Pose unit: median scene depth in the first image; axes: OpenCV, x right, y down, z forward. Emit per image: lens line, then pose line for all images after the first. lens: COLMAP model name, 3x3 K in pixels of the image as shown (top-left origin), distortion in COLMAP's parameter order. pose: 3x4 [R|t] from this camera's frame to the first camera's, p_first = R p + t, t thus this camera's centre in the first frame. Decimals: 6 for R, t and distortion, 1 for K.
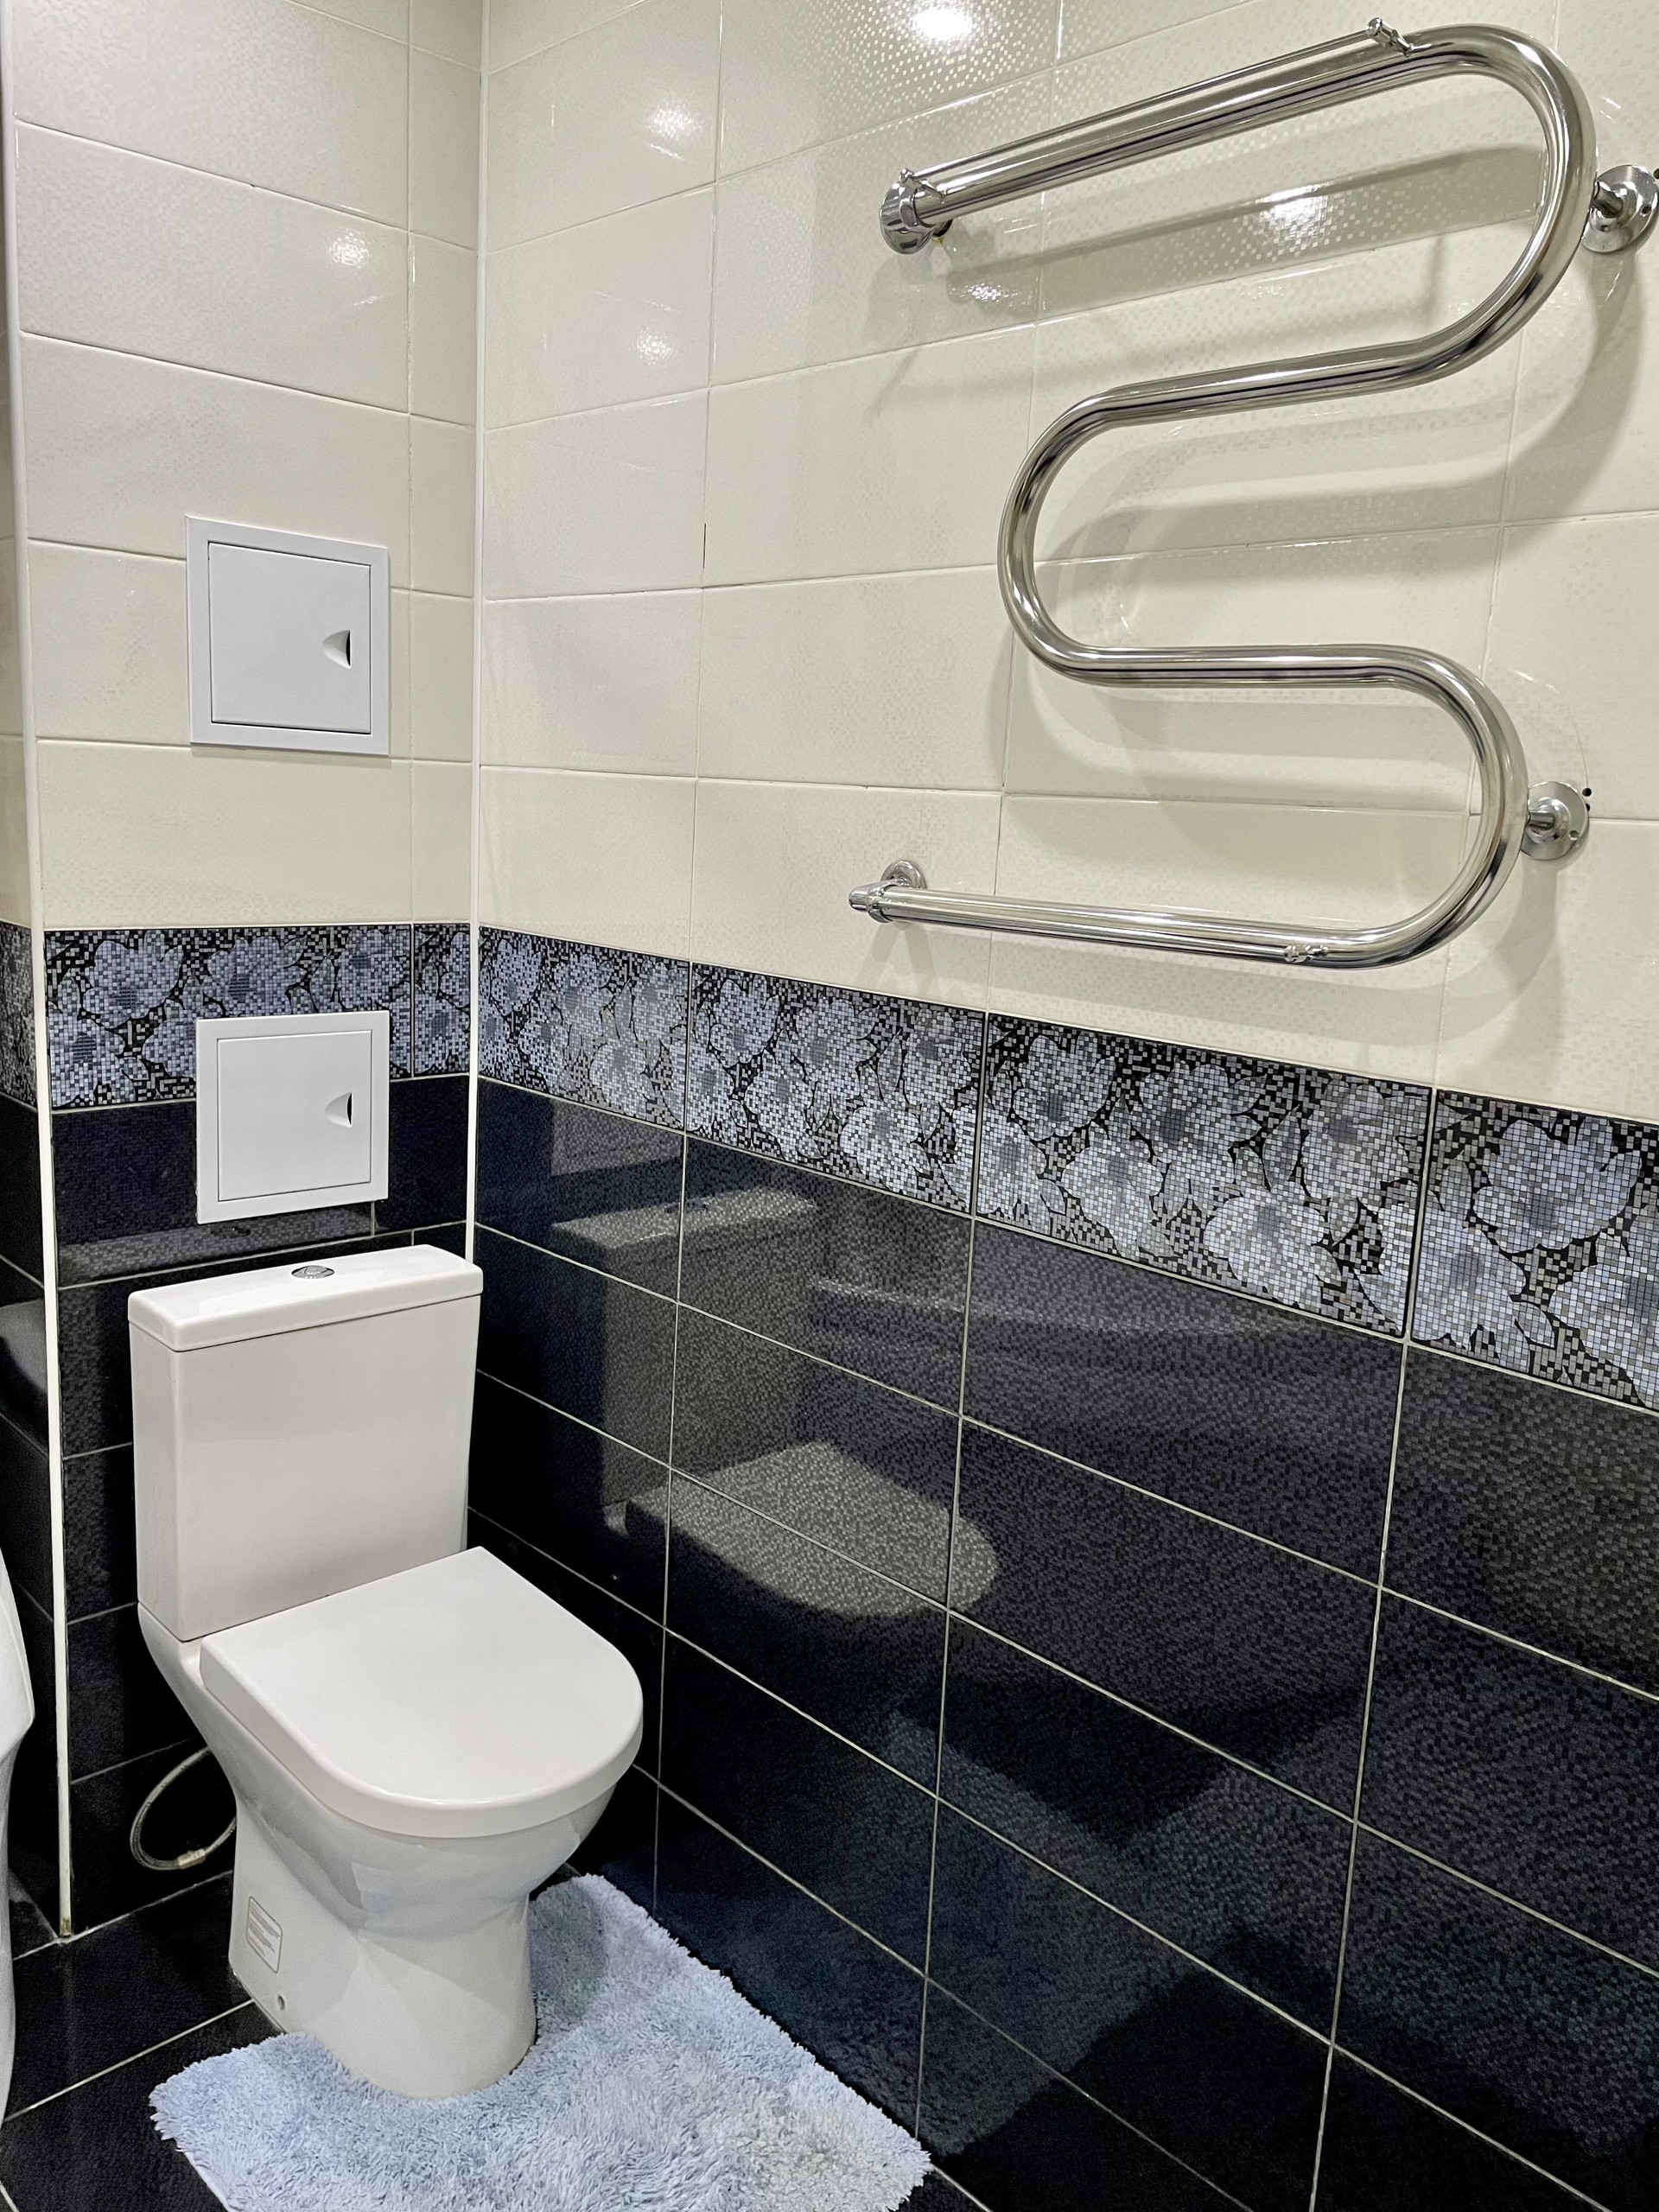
lens RADIAL K [[1669.1, 0, 849.5], [0, 1669.1, 1085.8], [0, 0, 1]] dist [0.080330, -0.085406]
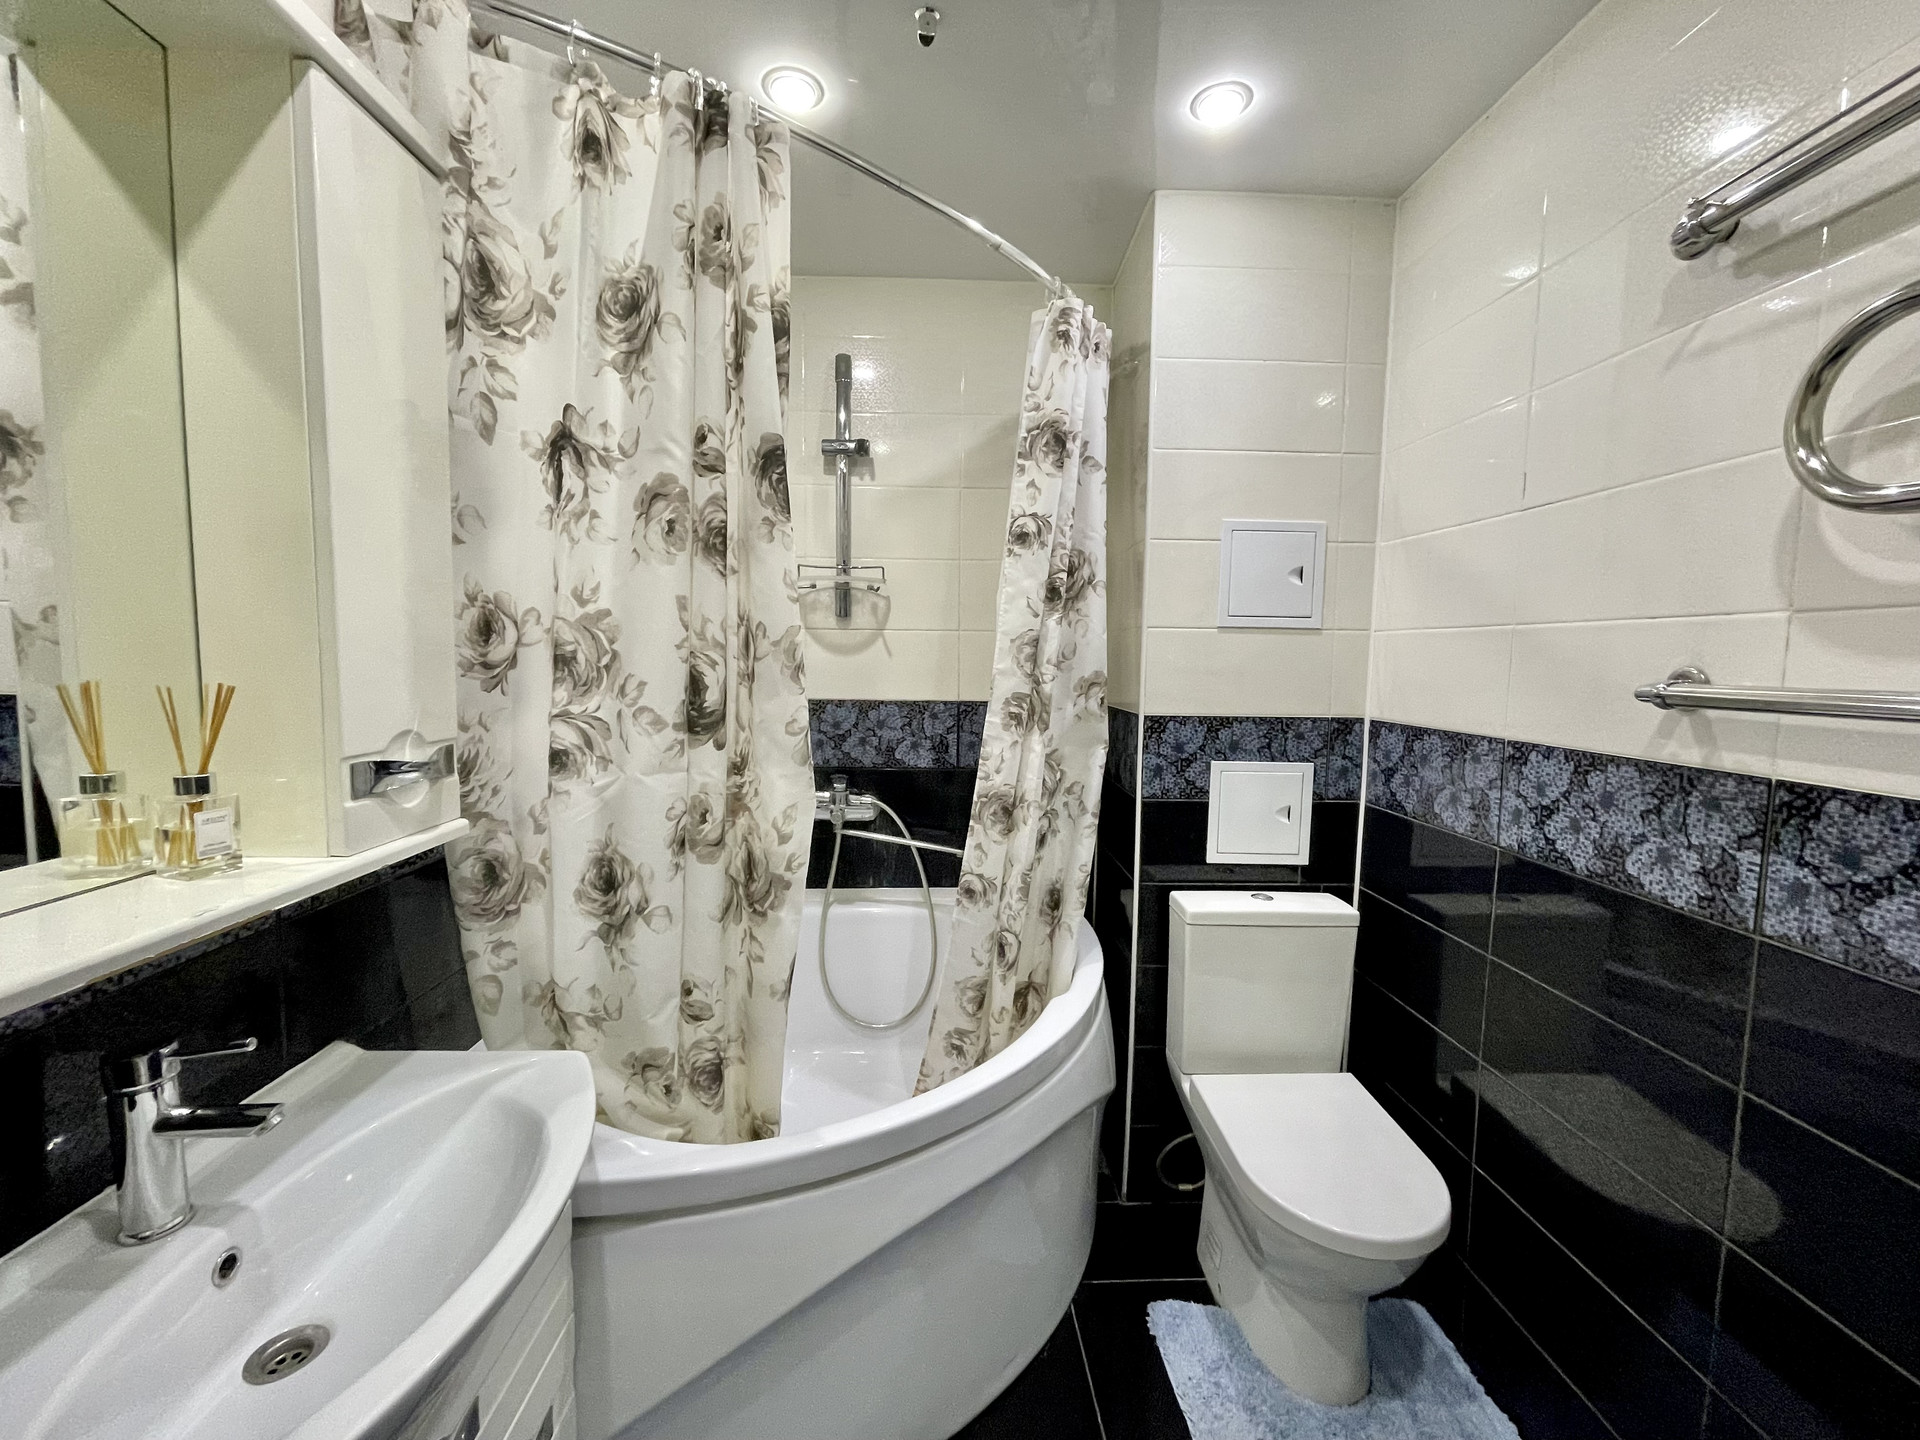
lens RADIAL K [[777.0, 0, 959.1], [0, 777.0, 718.0], [0, 0, 1]] dist [-0.003725, 0.000685]
pose [[0.741265, 0.014974, -0.671045, 0.013986], [-0.095652, 0.991904, -0.083527, 0.017185], [0.664362, 0.126103, 0.736696, 0.108319]]
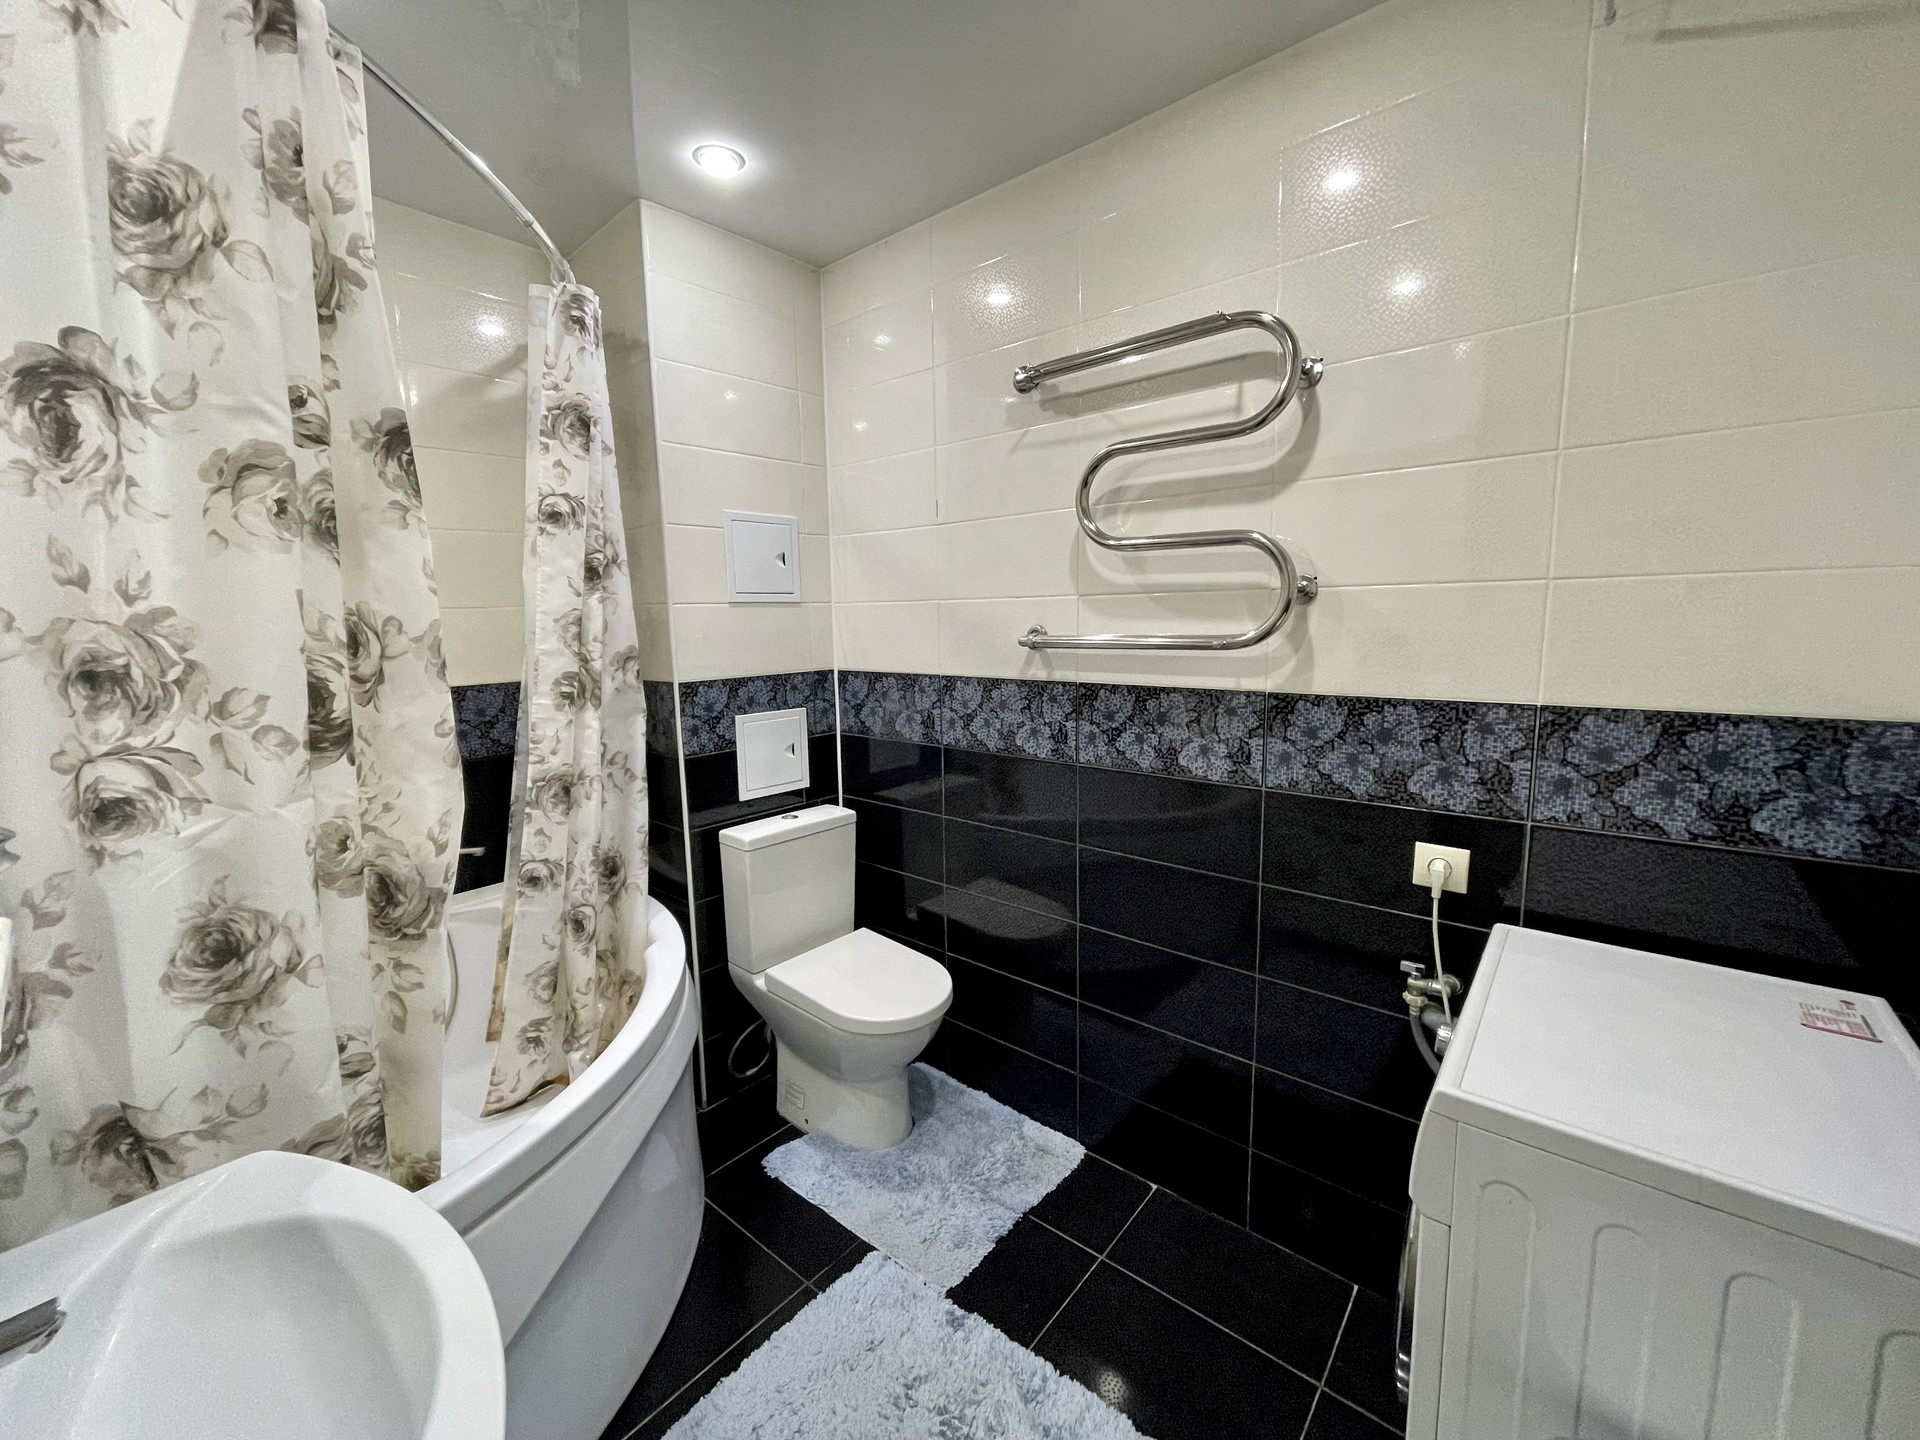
lens RADIAL K [[777.0, 0, 955.7], [0, 777.0, 719.1], [0, 0, 1]] dist [-0.003725, 0.000685]
pose [[0.993643, -0.081662, 0.077498, -0.167631], [0.084565, 0.995805, -0.034942, 0.031543], [-0.074320, 0.041274, 0.996380, -0.131665]]
